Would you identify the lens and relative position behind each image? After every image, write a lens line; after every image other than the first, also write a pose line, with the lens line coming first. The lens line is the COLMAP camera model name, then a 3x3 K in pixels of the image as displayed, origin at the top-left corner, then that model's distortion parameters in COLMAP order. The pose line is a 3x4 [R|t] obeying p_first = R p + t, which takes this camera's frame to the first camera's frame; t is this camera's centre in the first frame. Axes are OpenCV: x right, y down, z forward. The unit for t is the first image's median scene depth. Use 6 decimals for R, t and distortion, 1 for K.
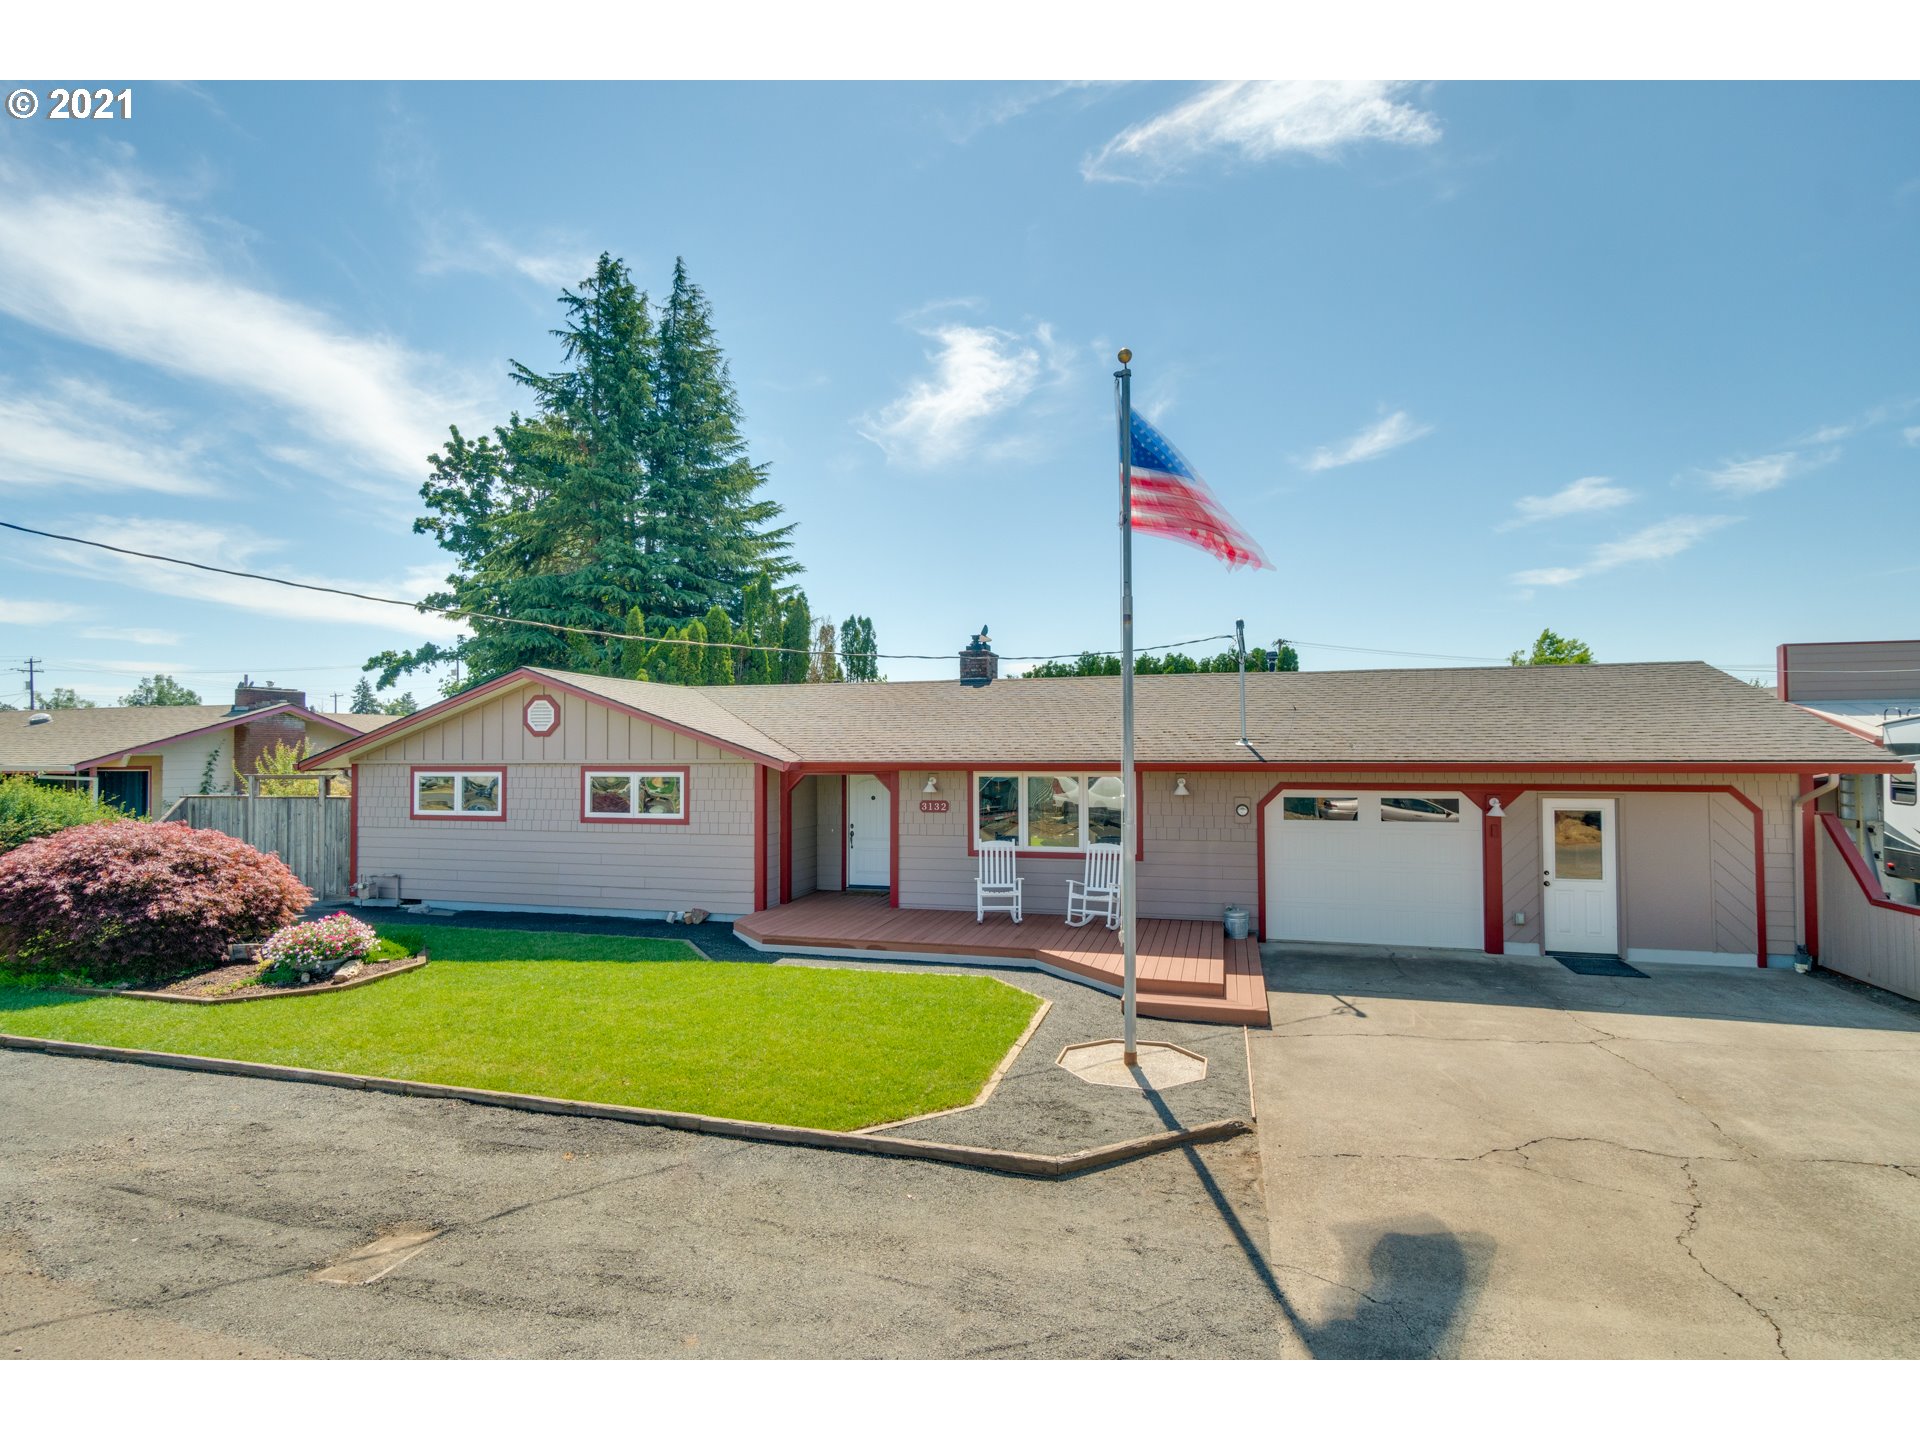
lens RADIAL K [[958.5, 0, 916.4], [0, 958.5, 733.5], [0, 0, 1]] dist [0.005008, -0.000310]
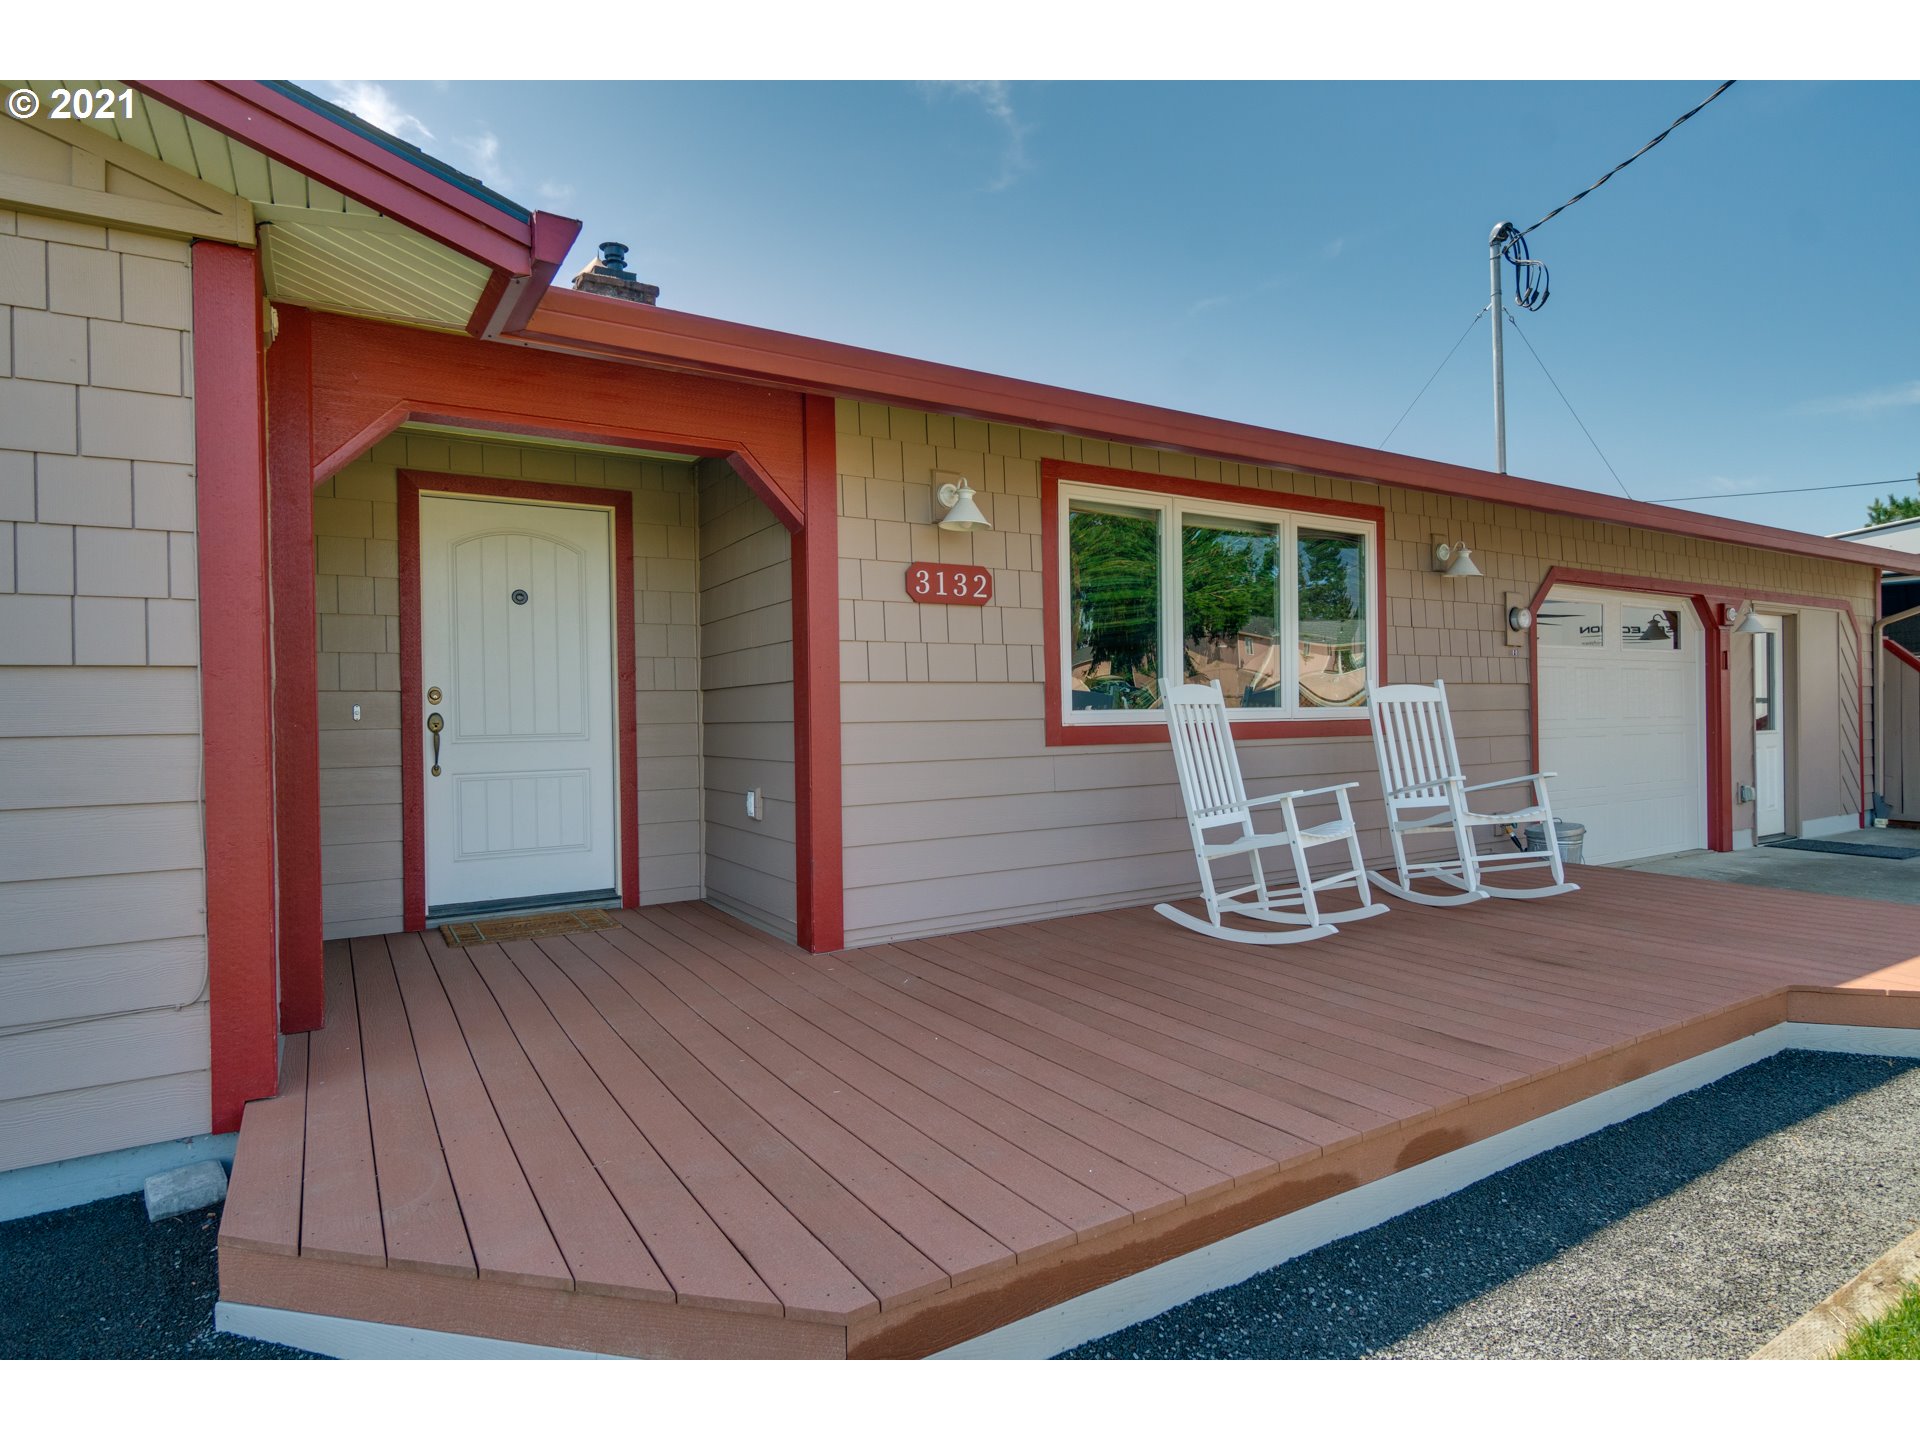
lens RADIAL K [[1065.0, 0, 985.5], [0, 1065.0, 723.1], [0, 0, 1]] dist [0.001081, 0.000563]
pose [[0.657805, -0.012440, 0.753085, -0.218513], [-0.002470, 0.999823, 0.018674, 0.110981], [-0.753184, -0.014144, 0.657658, 0.763605]]
